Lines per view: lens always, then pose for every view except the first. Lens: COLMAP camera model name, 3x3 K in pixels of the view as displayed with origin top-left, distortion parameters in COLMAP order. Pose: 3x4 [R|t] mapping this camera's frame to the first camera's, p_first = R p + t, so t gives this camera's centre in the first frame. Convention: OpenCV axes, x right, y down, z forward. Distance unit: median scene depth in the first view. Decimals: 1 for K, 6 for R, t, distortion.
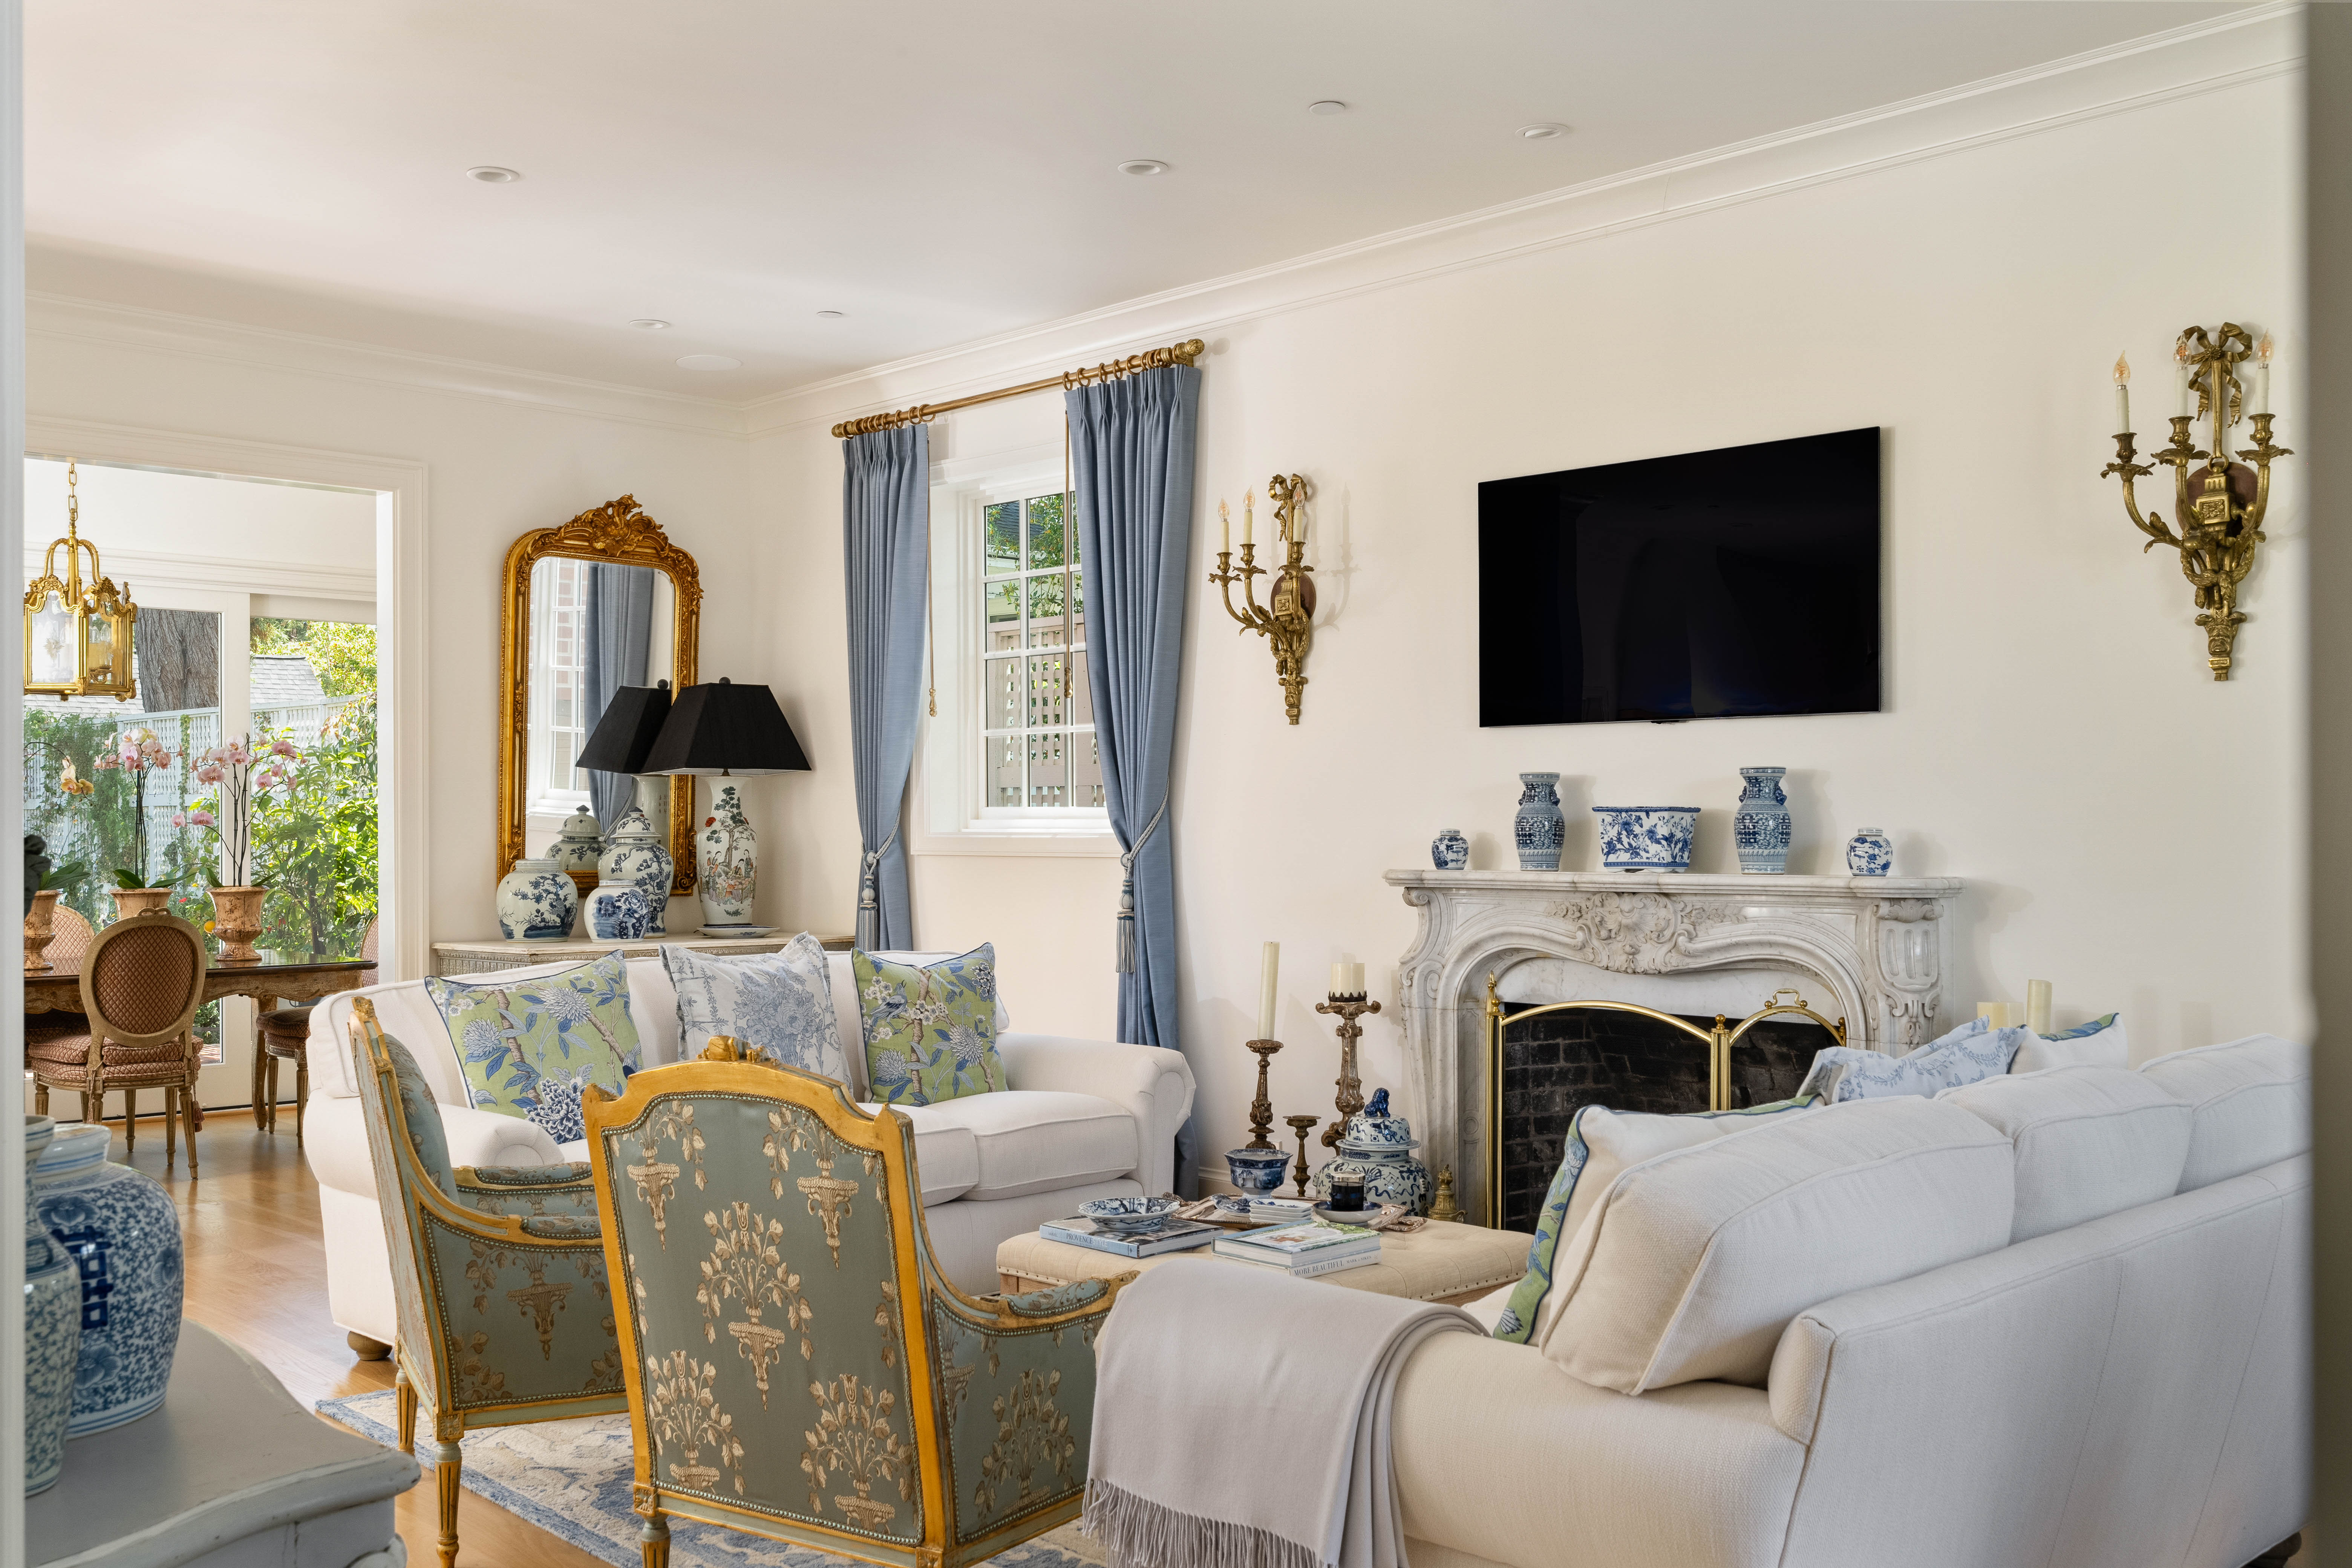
lens RADIAL K [[2130.2, 0, 1174.9], [0, 2130.2, 810.9], [0, 0, 1]] dist [0.007017, 0.005007]
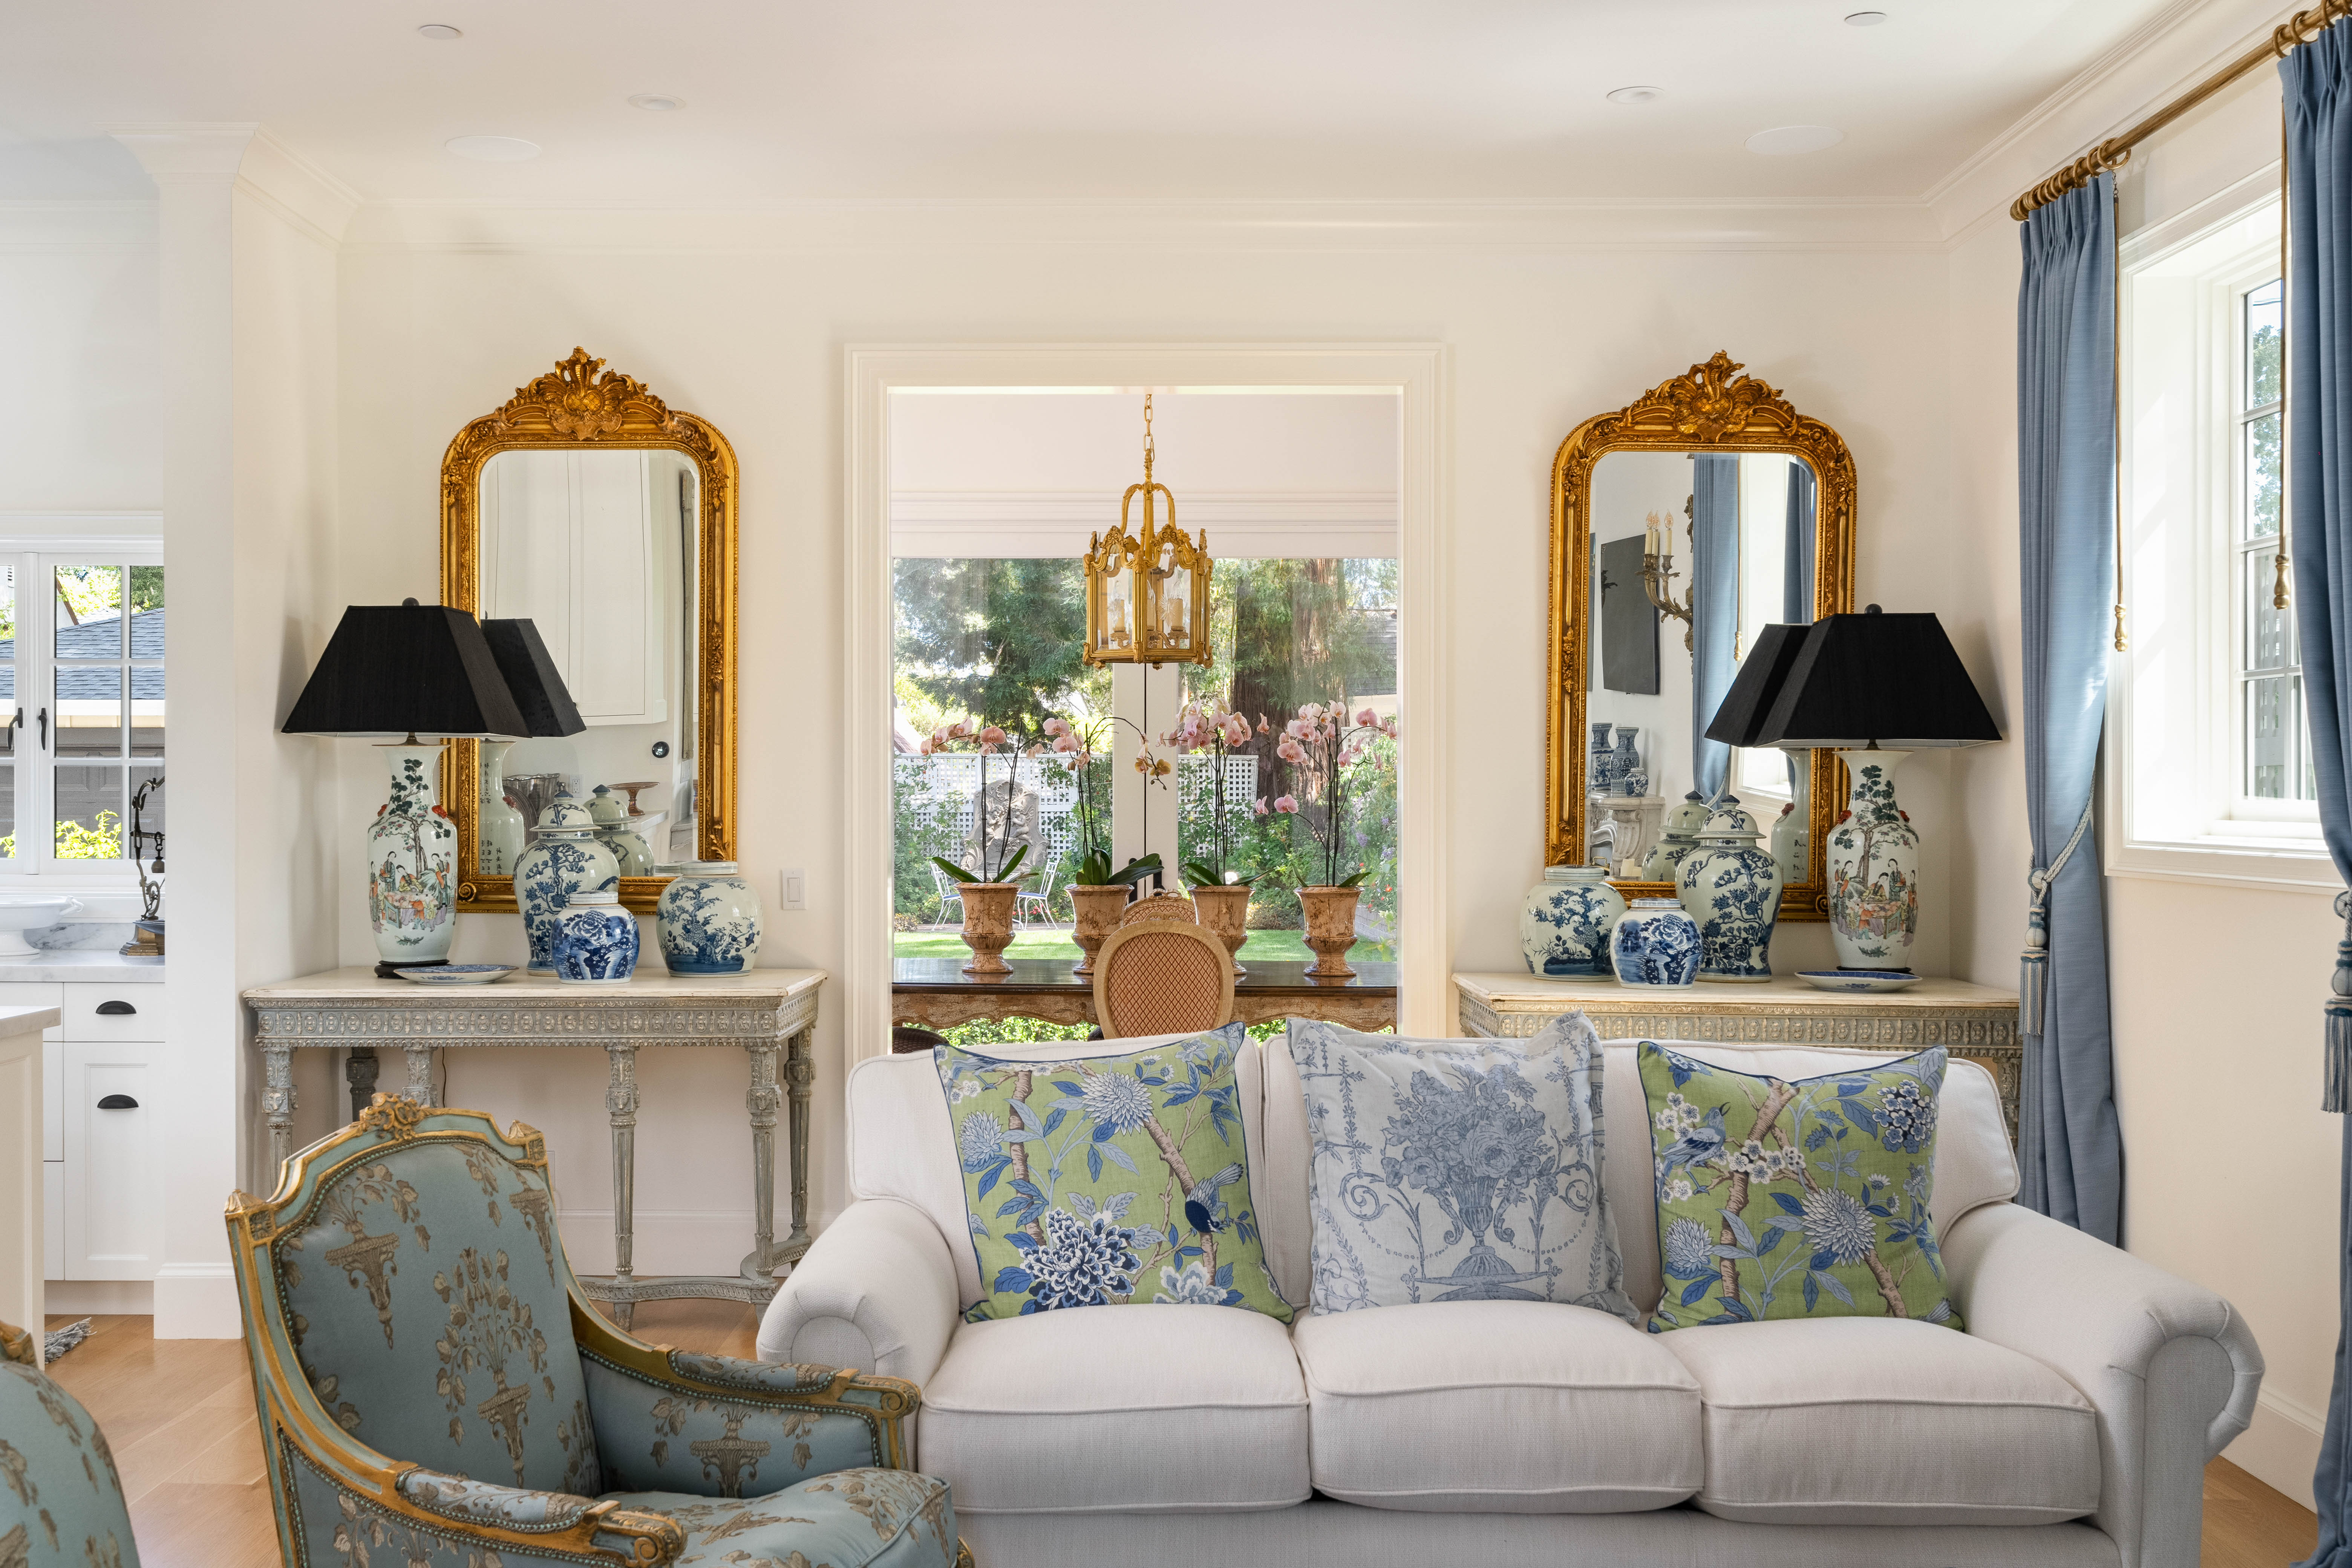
lens RADIAL K [[2364.6, 0, 1063.9], [0, 2364.6, 794.5], [0, 0, 1]] dist [0.001209, 0.006724]
pose [[0.696962, 0.006305, -0.717080, 0.216612], [-0.001291, 0.999971, 0.007537, -0.010693], [0.717107, -0.004327, 0.696950, 0.418439]]
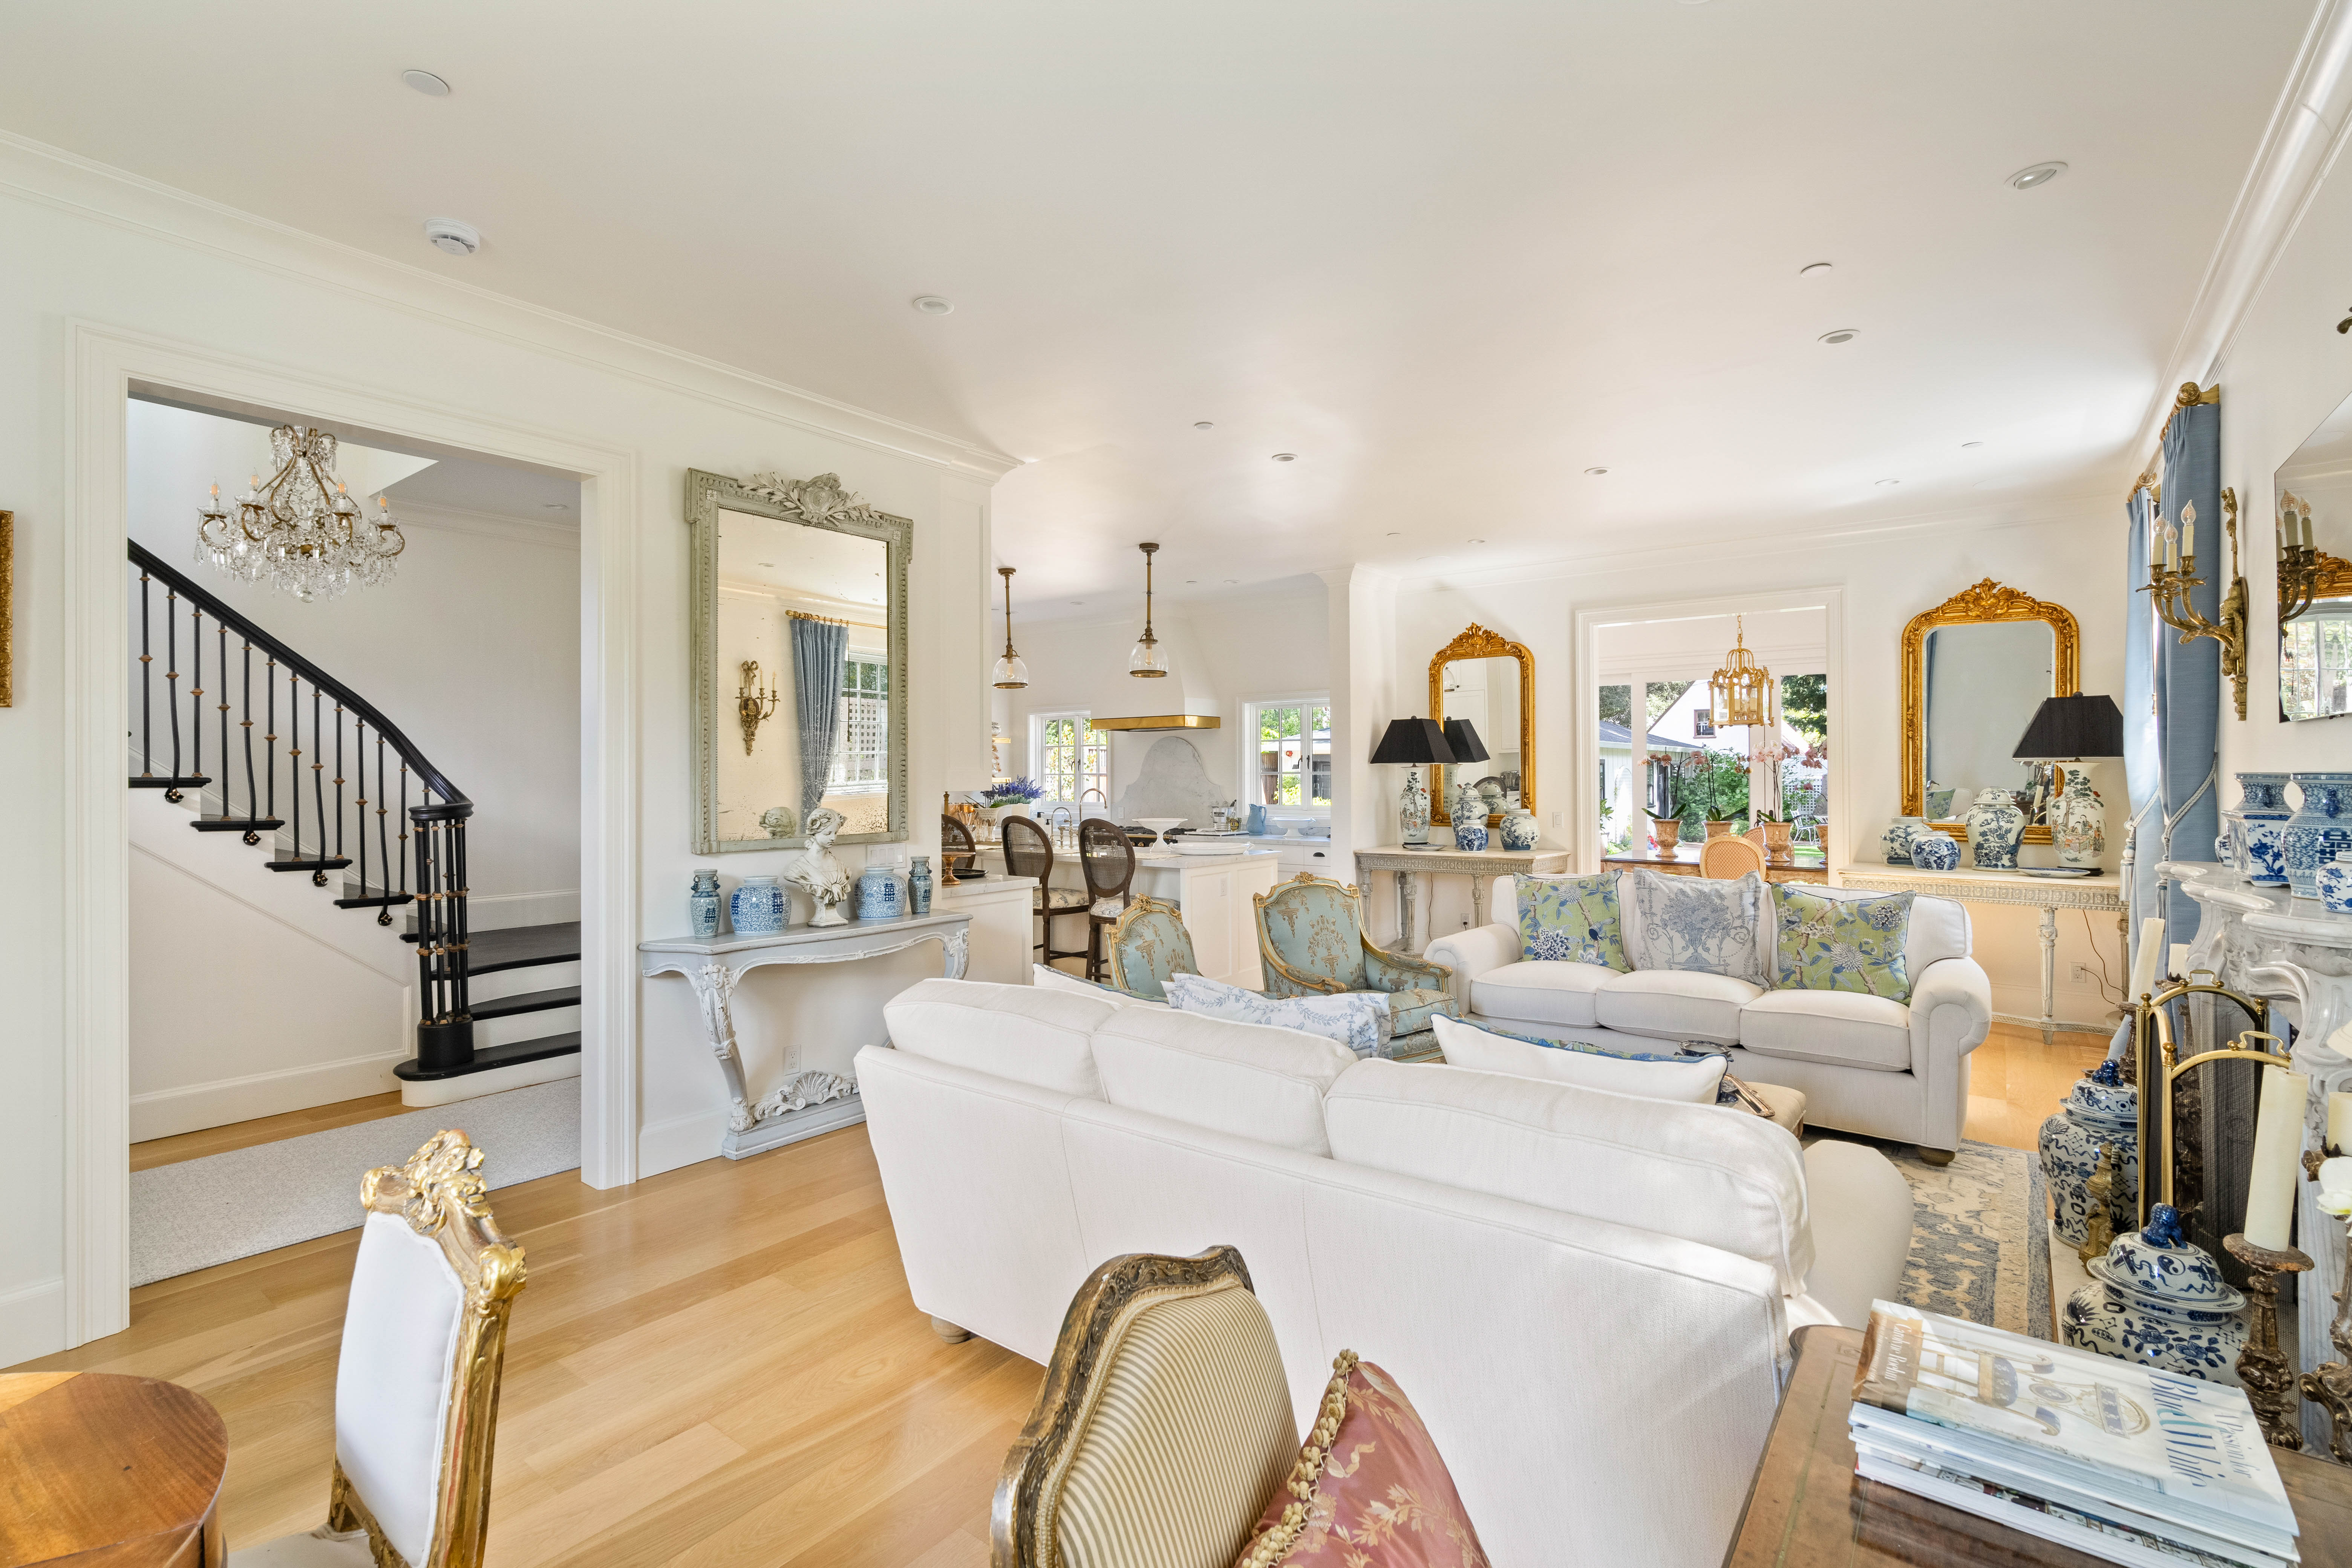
lens RADIAL K [[1069.2, 0, 1179.9], [0, 1069.2, 765.5], [0, 0, 1]] dist [-0.000290, 0.000773]
pose [[0.146842, -0.005994, -0.989142, 0.576462], [0.009151, 0.999947, -0.004701, -0.023175], [0.989118, -0.008362, 0.146889, 0.449175]]
